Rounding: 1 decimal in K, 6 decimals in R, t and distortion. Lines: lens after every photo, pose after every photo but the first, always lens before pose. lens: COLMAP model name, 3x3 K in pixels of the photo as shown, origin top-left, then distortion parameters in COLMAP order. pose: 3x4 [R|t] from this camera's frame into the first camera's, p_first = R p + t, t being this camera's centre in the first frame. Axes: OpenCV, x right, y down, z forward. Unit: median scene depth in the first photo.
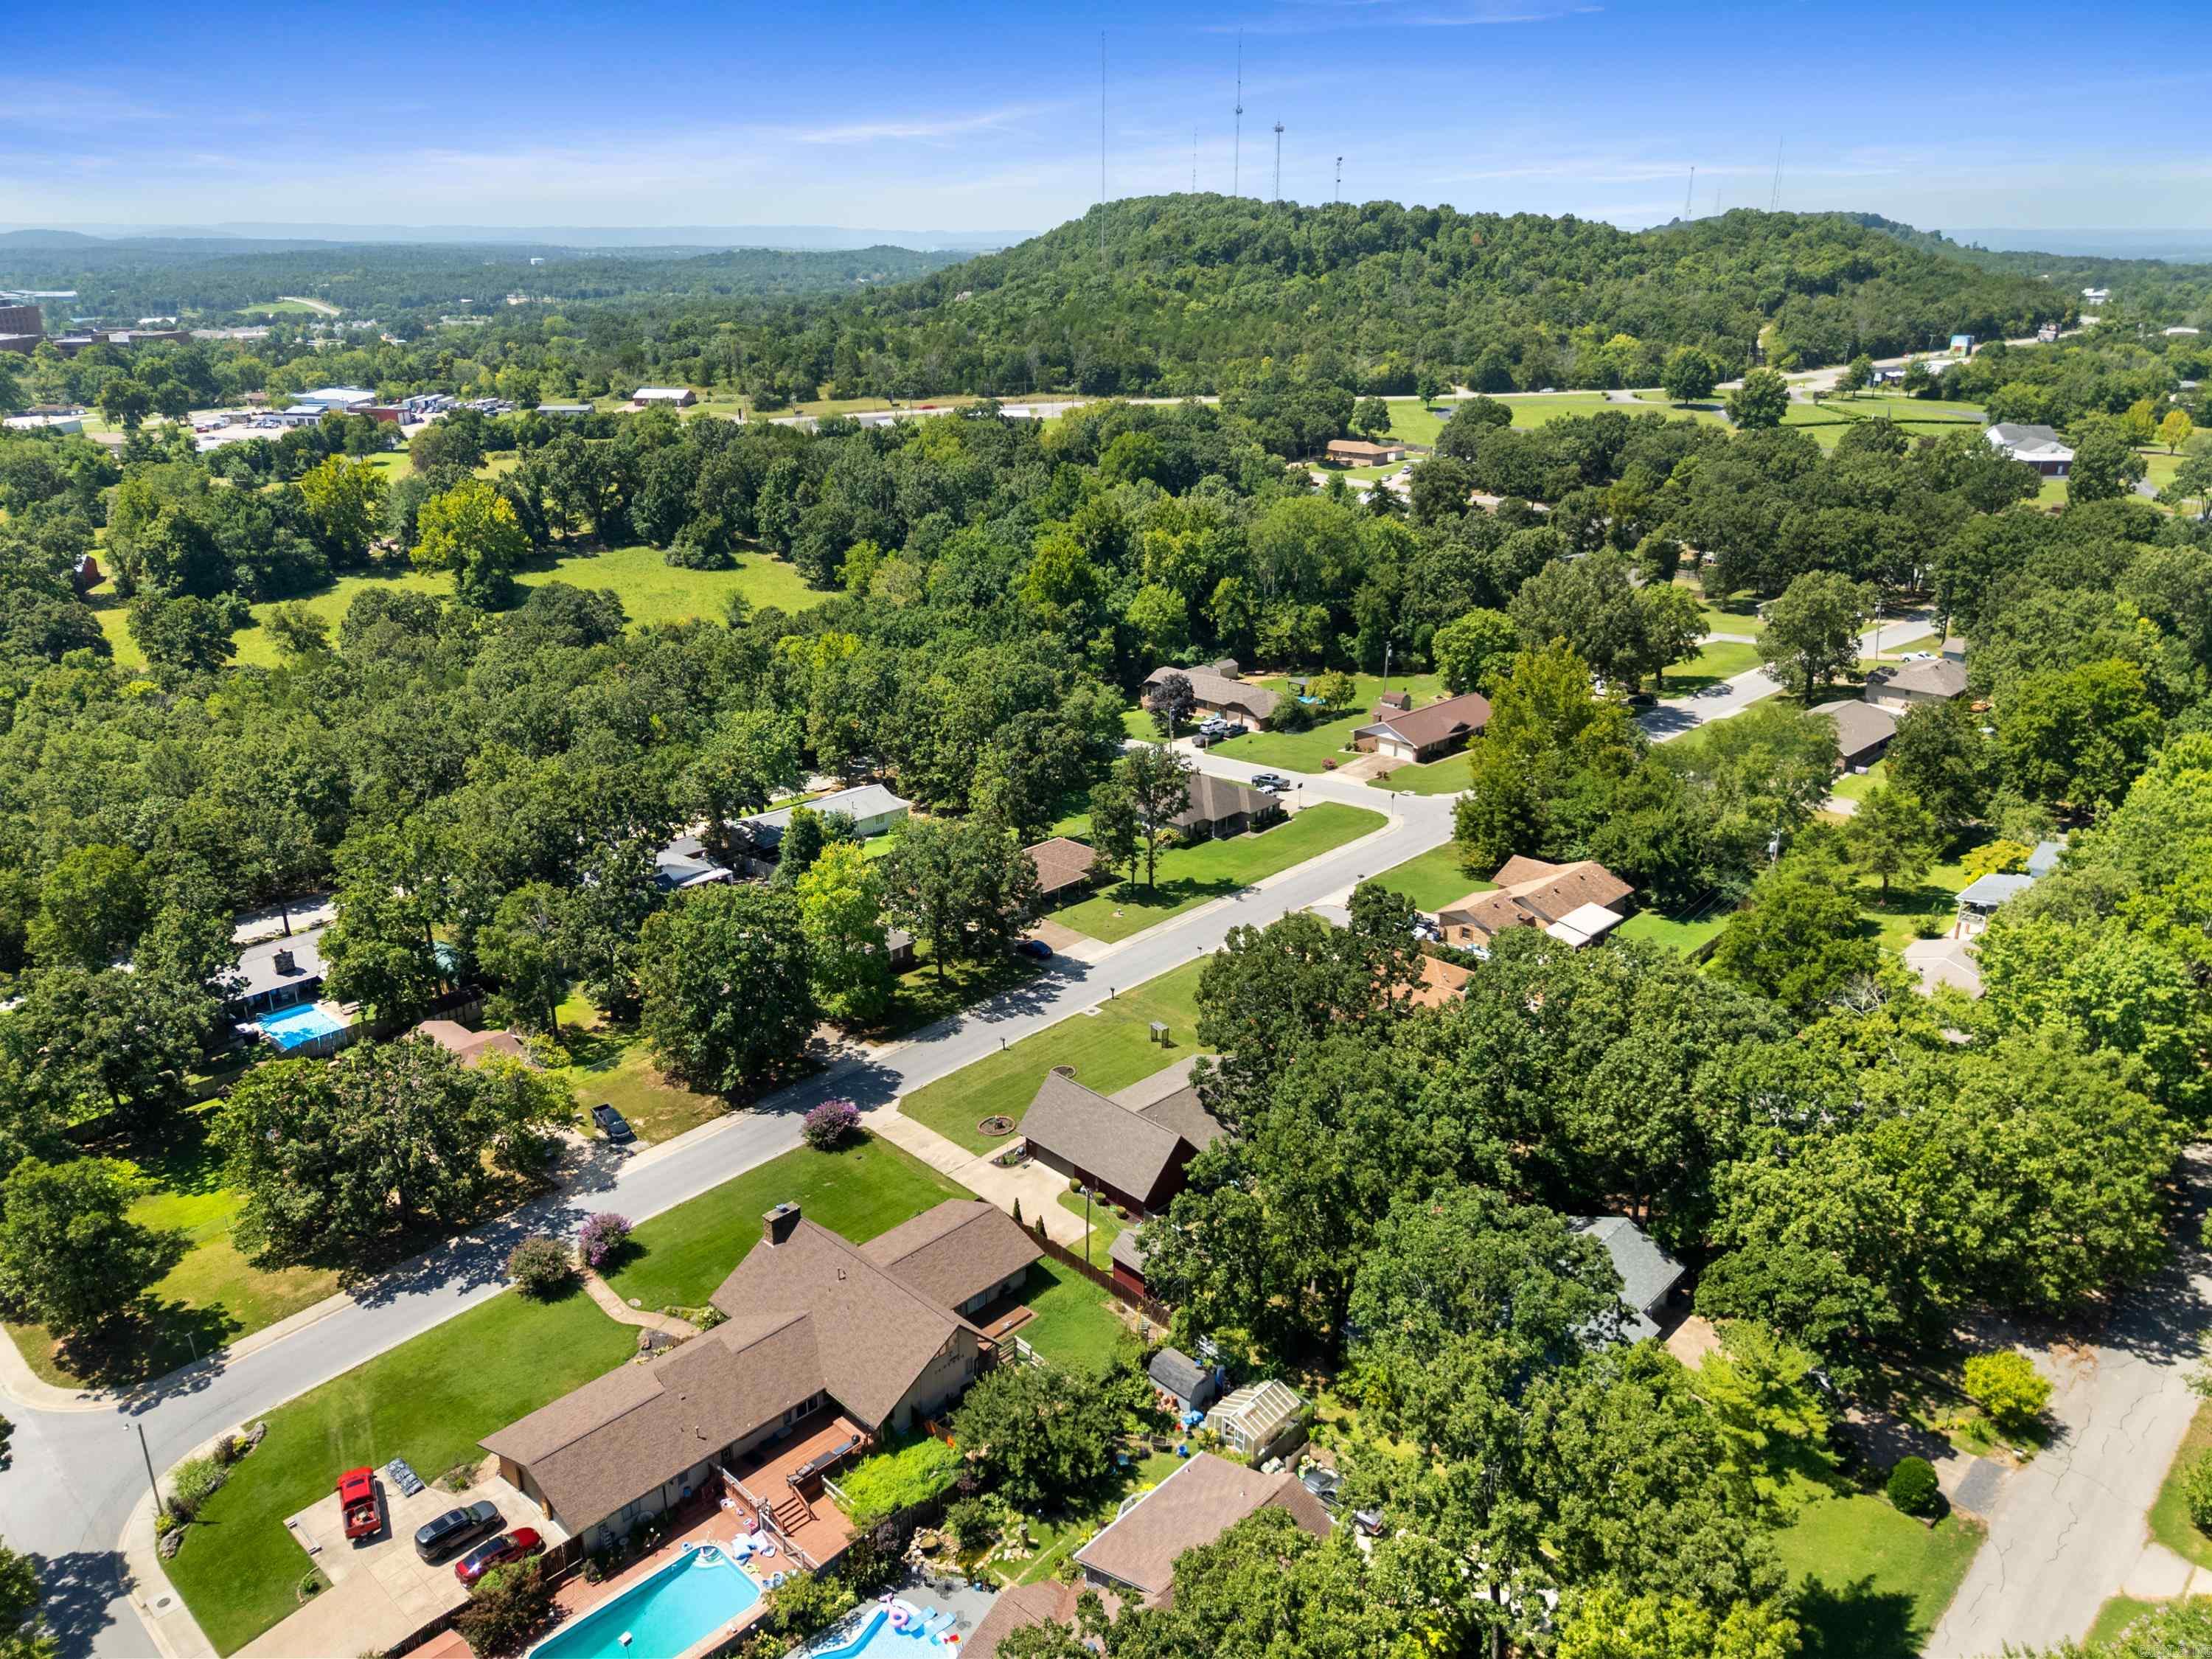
lens RADIAL K [[1629.9, 0, 1100.9], [0, 1629.9, 840.8], [0, 0, 1]] dist [0.086737, -0.088019]
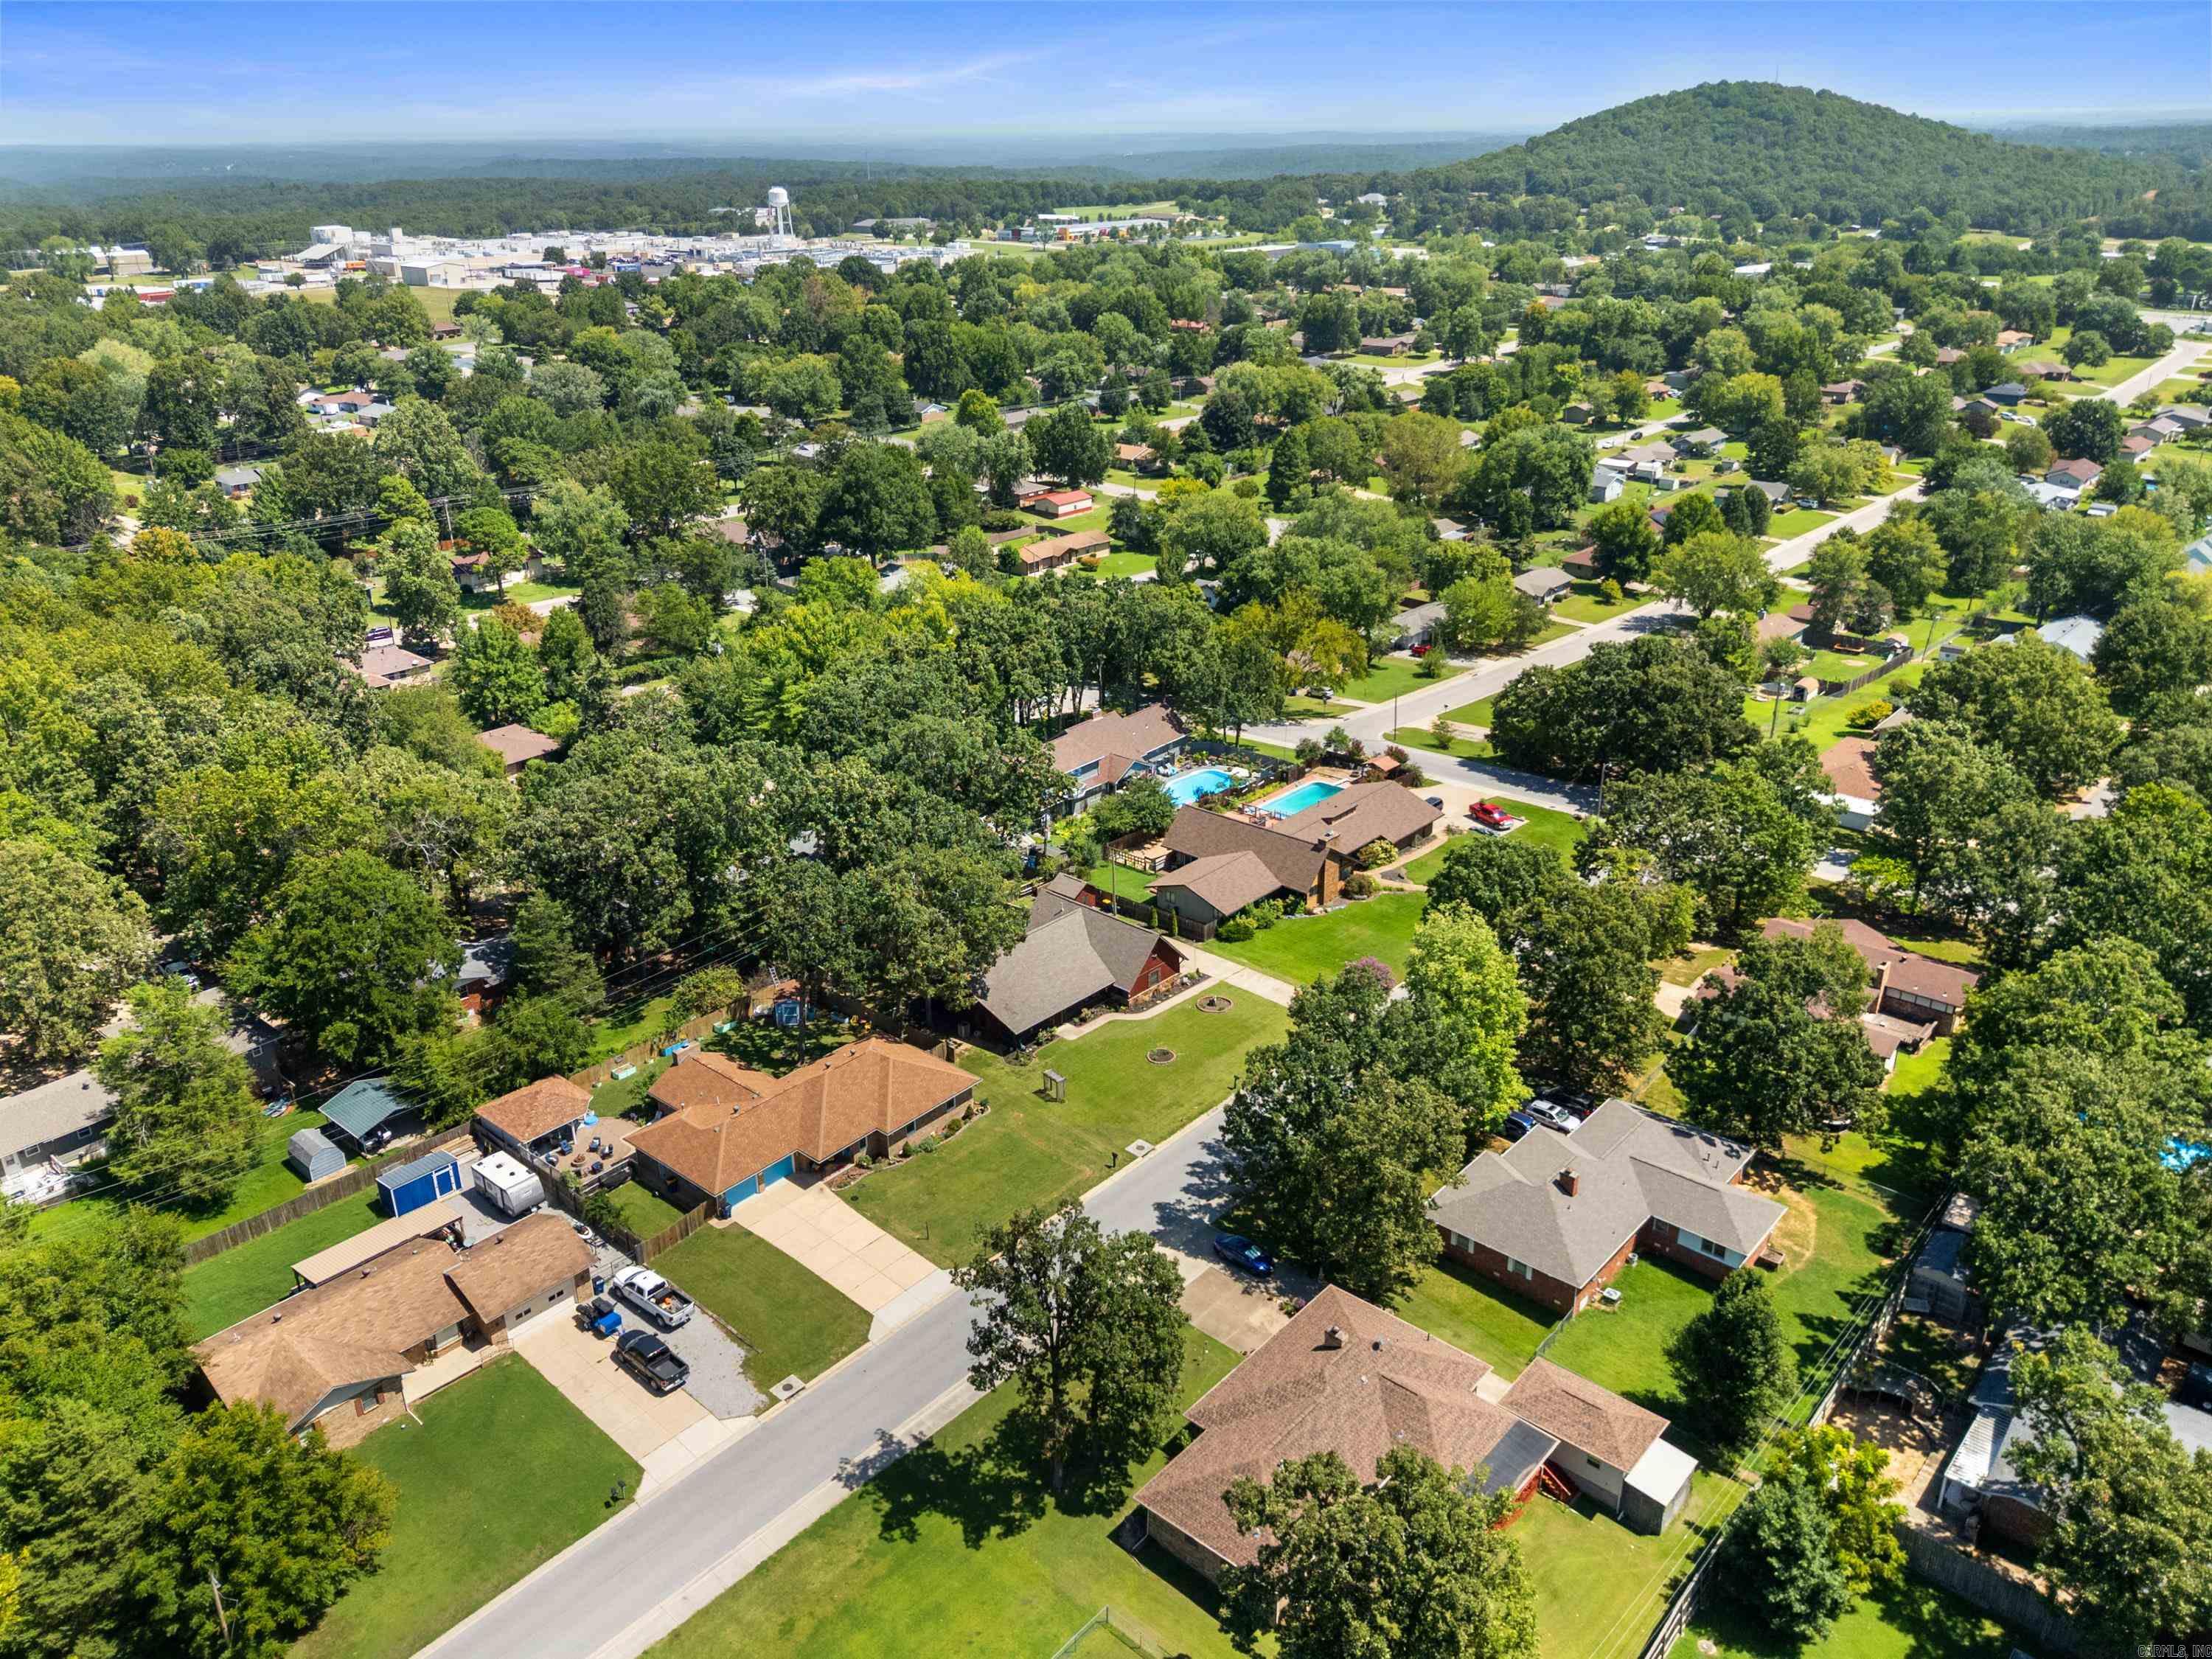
lens RADIAL K [[1629.9, 0, 1100.9], [0, 1629.9, 840.8], [0, 0, 1]] dist [0.086737, -0.088019]
pose [[-0.998602, 0.041512, -0.032713, 0.027135], [0.007777, 0.727618, 0.685939, -0.448129], [0.052278, 0.684725, -0.726924, 1.239064]]
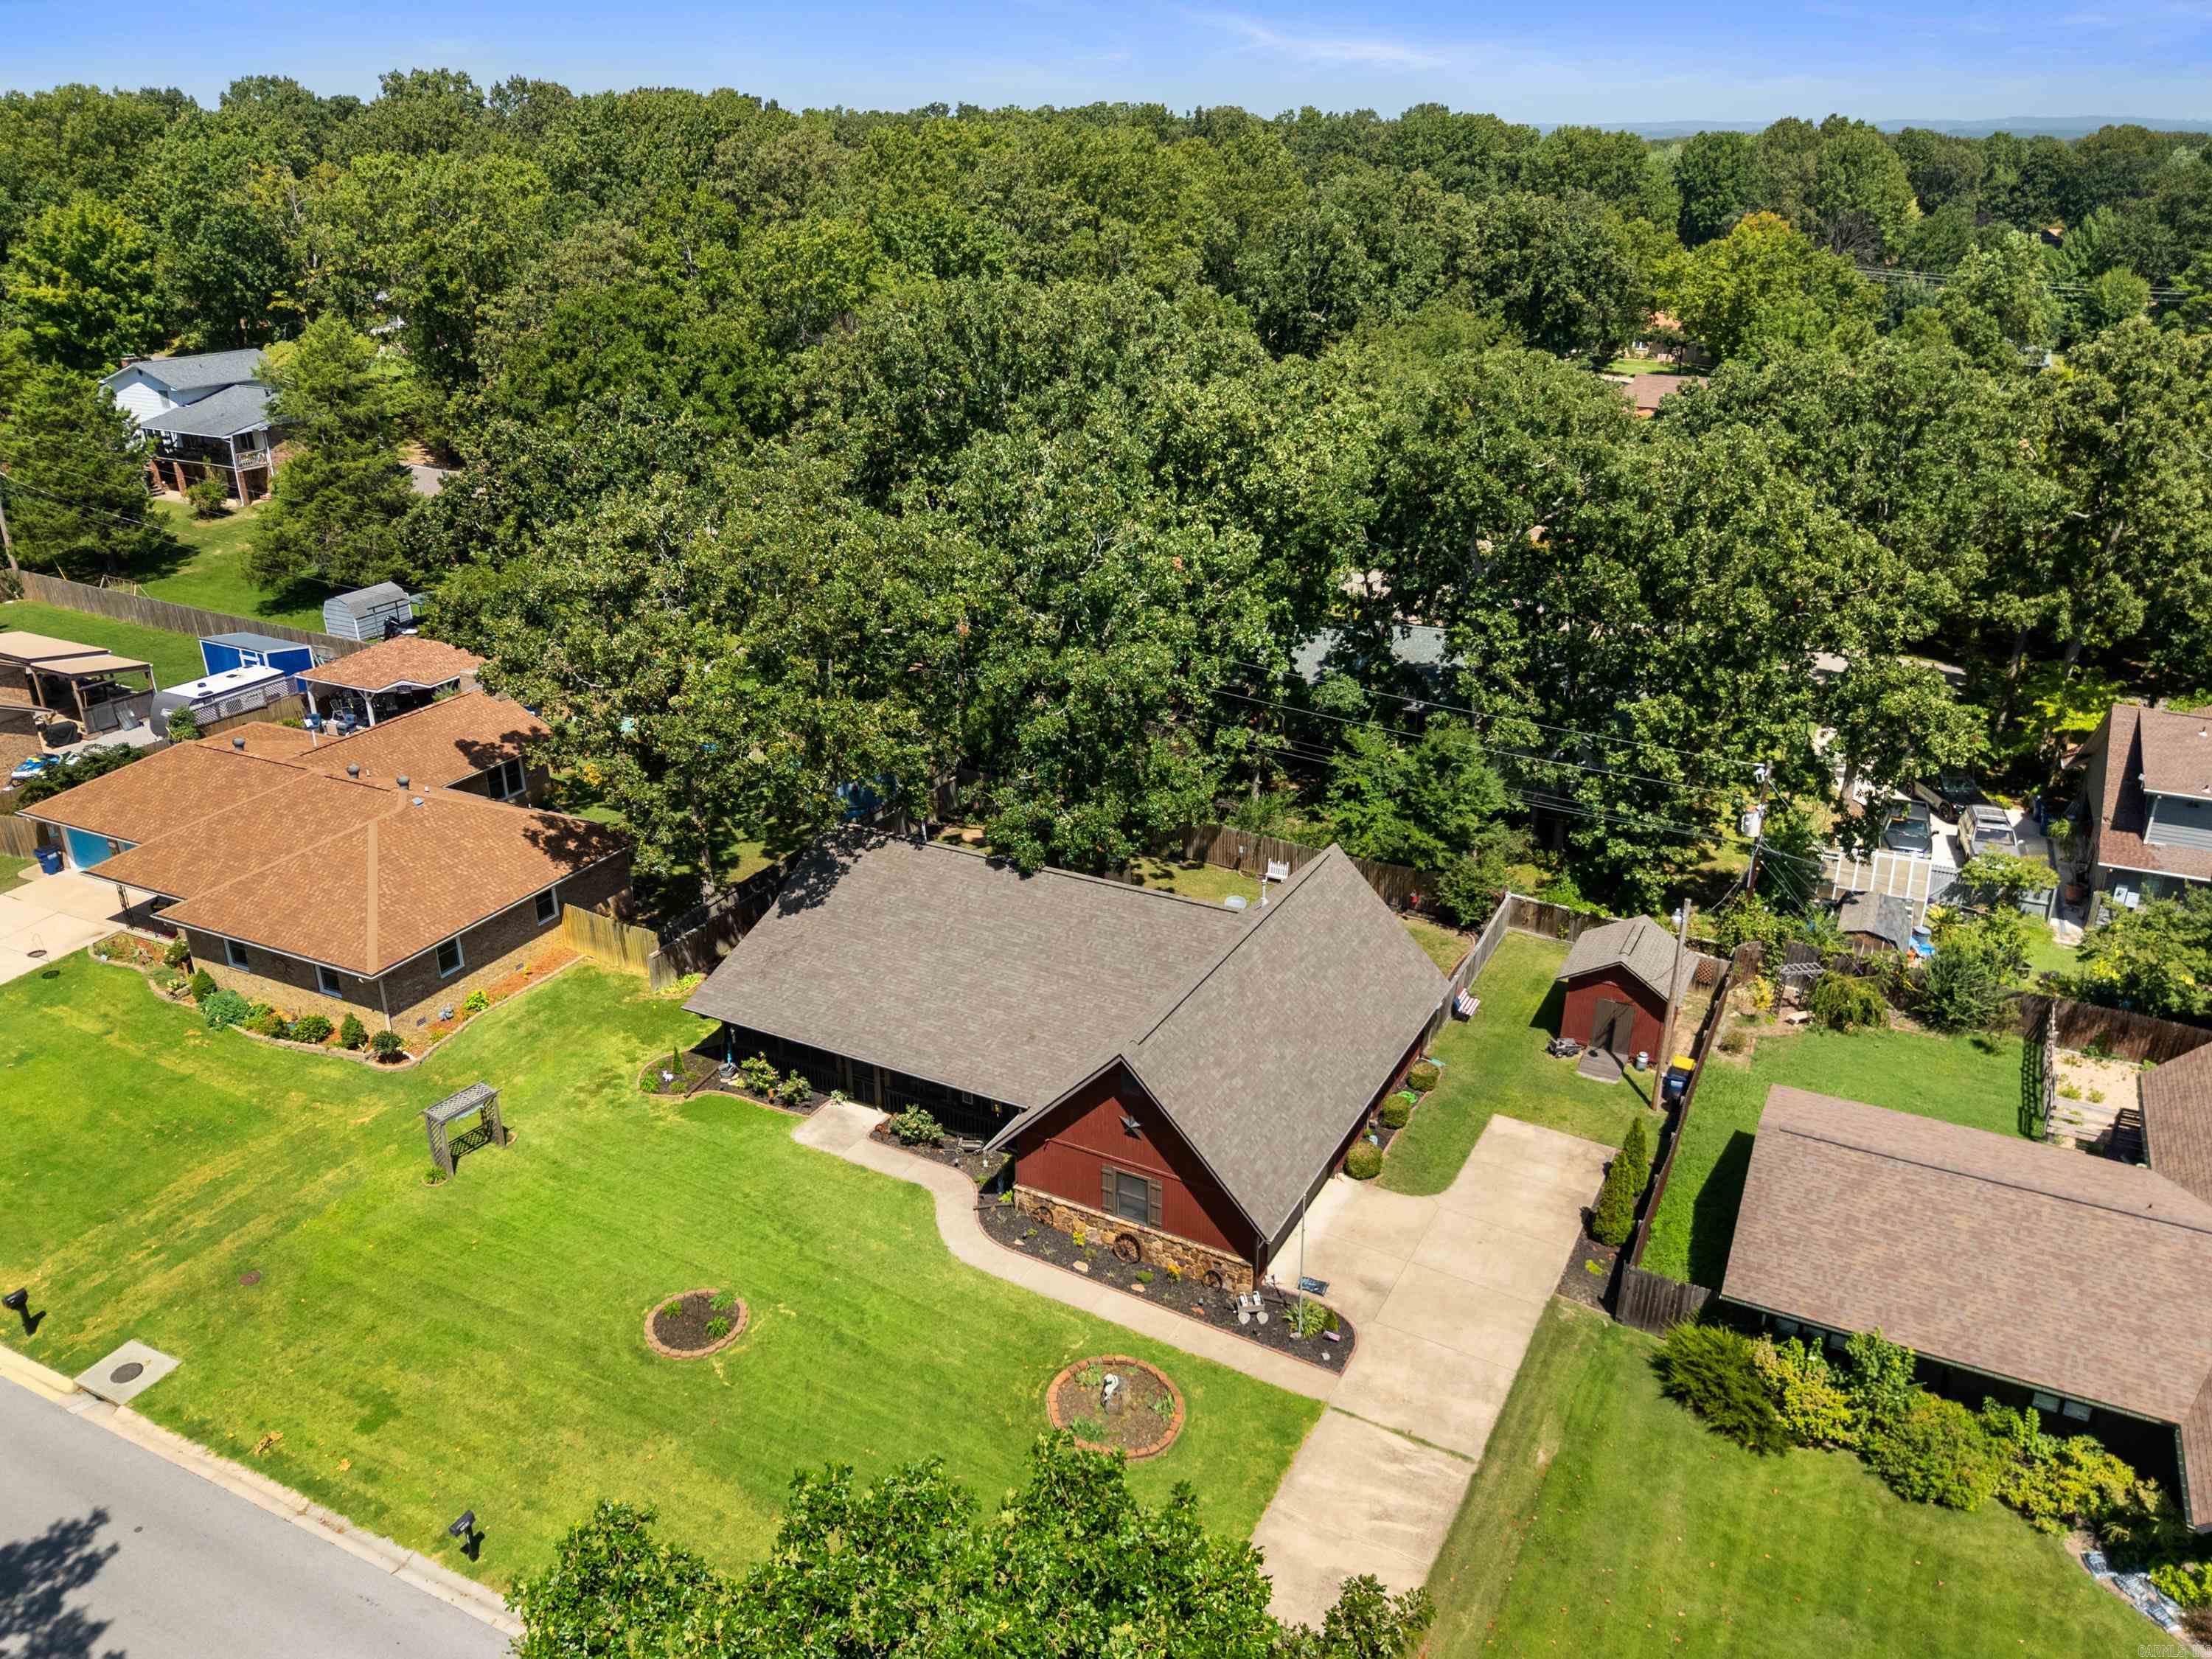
lens RADIAL K [[1630.2, 0, 1092.2], [0, 1630.2, 853.4], [0, 0, 1]] dist [0.050054, -0.049253]
pose [[-0.287724, -0.370891, 0.882981, -0.196871], [0.334923, 0.824785, 0.455583, -0.015690], [-0.897241, 0.426812, -0.113090, 0.737075]]
